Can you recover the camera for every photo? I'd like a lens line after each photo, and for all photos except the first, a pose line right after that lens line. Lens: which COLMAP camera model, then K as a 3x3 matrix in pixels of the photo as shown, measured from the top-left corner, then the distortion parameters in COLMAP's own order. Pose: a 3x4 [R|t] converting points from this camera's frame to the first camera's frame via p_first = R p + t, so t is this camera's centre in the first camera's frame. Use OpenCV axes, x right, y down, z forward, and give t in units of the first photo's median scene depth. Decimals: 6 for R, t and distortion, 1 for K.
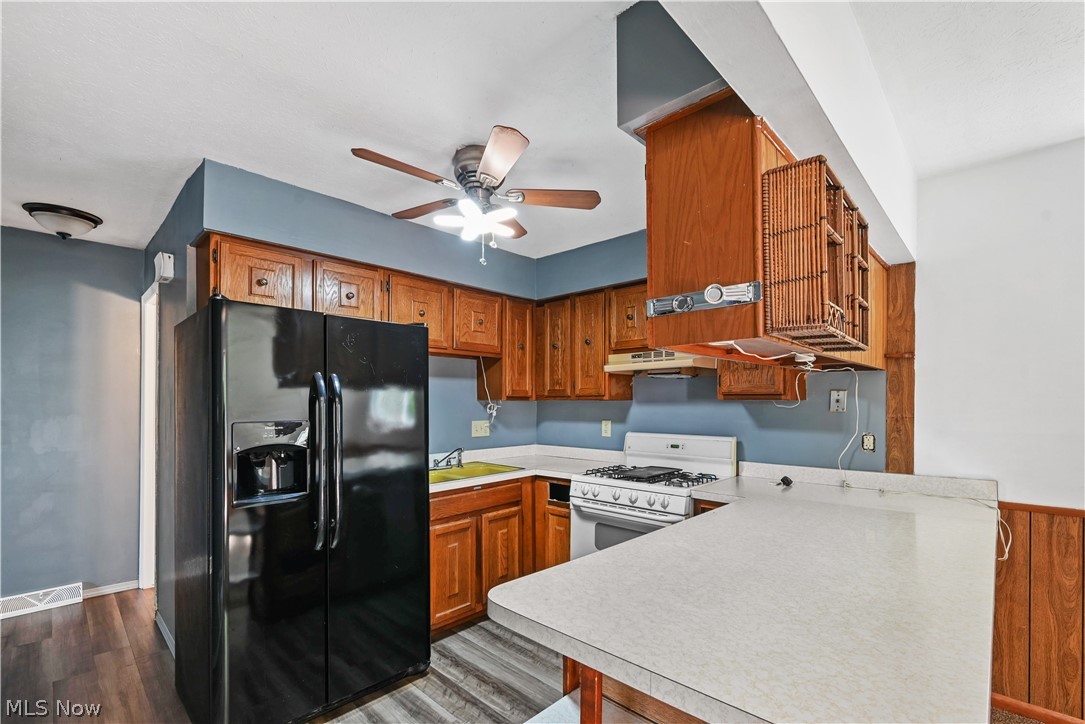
lens RADIAL K [[477.3, 0, 548.9], [0, 477.3, 404.7], [0, 0, 1]] dist [-0.002294, 0.000217]
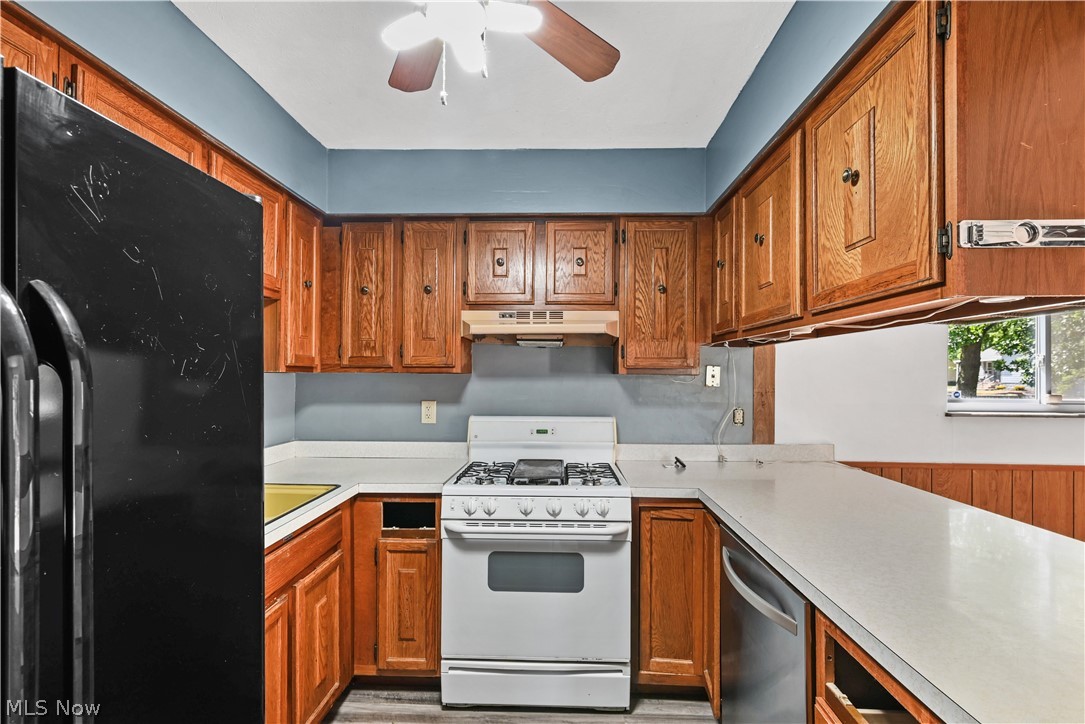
lens RADIAL K [[489.4, 0, 547.1], [0, 489.4, 375.2], [0, 0, 1]] dist [-0.001610, -0.000350]
pose [[0.753344, 0.004562, 0.657611, -0.282486], [-0.001766, 0.999986, -0.004914, -0.003914], [-0.657624, 0.002540, 0.753342, 0.388126]]
